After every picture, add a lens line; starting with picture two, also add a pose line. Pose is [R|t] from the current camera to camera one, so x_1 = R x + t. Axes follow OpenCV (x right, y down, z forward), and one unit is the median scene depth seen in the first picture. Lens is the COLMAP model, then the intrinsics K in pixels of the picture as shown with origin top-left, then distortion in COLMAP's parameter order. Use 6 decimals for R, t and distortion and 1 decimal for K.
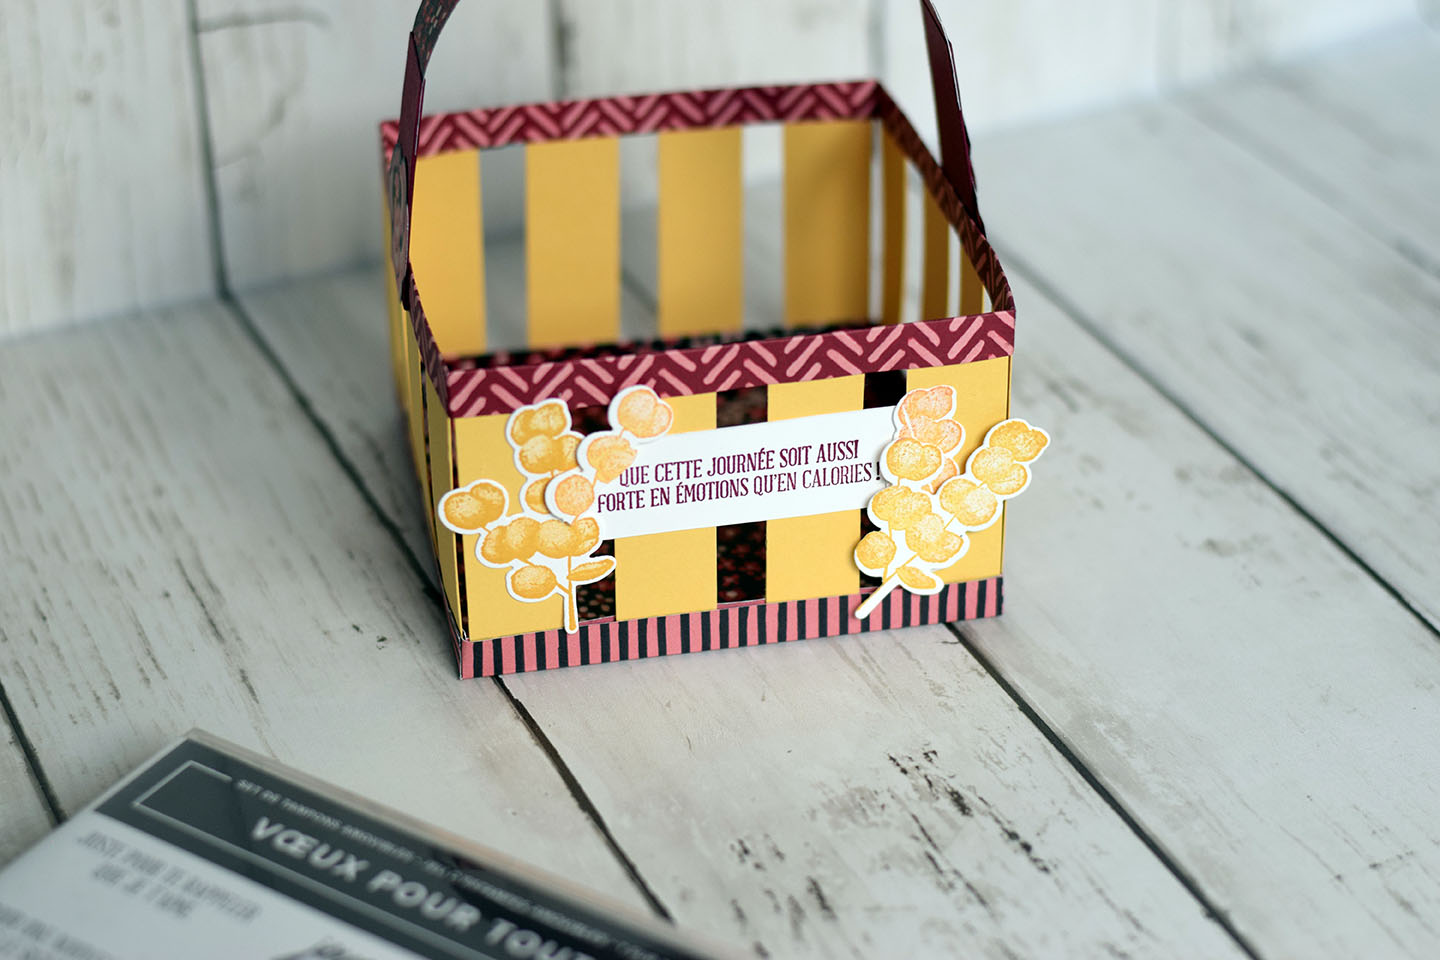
lens RADIAL K [[3196.6, 0, 720.0], [0, 3196.6, 480.0], [0, 0, 1]] dist [-0.060789, -0.528558]
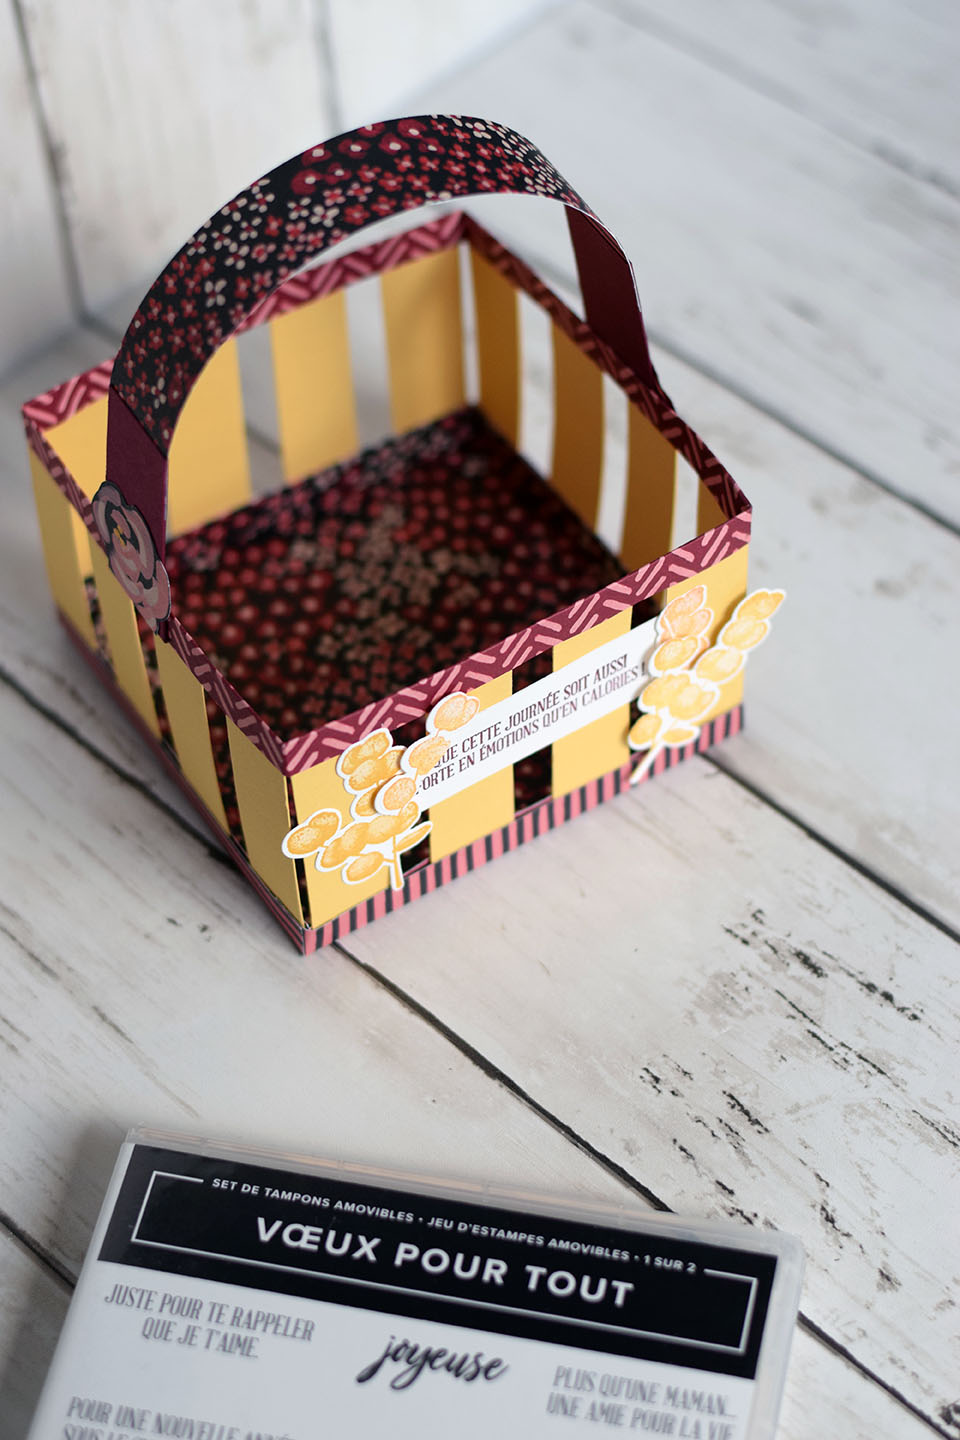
lens RADIAL K [[3154.0, 0, 480.0], [0, 3154.0, 720.0], [0, 0, 1]] dist [-0.059600, -0.301417]
pose [[0.936531, -0.286962, 0.201402, -0.219136], [0.211492, 0.920609, 0.328254, -0.346235], [-0.279609, -0.264825, 0.922869, 0.050103]]
